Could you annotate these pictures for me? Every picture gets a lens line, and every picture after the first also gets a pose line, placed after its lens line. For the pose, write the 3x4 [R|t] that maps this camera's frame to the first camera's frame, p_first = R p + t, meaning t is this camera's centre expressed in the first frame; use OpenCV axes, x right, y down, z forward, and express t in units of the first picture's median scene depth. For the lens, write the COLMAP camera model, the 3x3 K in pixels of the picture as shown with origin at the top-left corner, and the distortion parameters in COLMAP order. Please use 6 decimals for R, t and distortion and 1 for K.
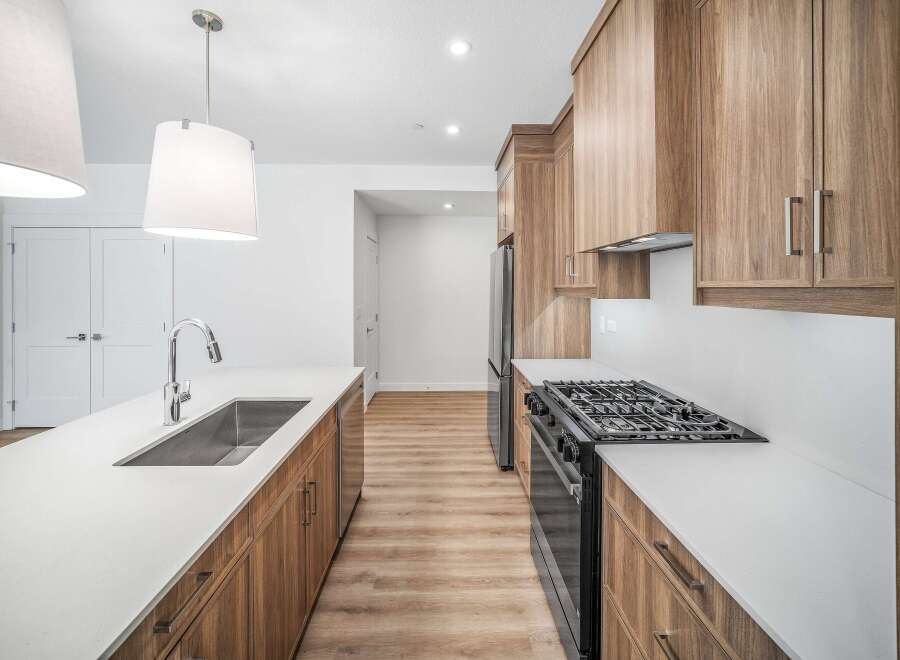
lens RADIAL K [[386.3, 0, 452.0], [0, 386.3, 291.0], [0, 0, 1]] dist [-0.002083, 0.007191]
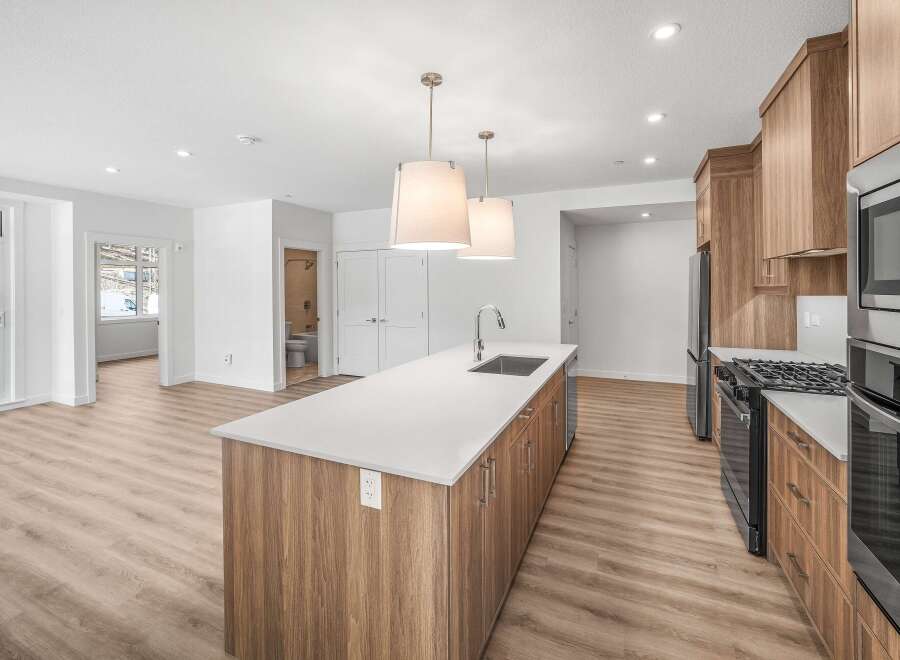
lens RADIAL K [[402.9, 0, 404.8], [0, 402.9, 288.5], [0, 0, 1]] dist [-0.022039, 0.008415]
pose [[0.853862, -0.005147, -0.520474, -0.005976], [0.001492, 0.999971, -0.007441, 0.004420], [0.520497, 0.005577, 0.853845, -0.592354]]
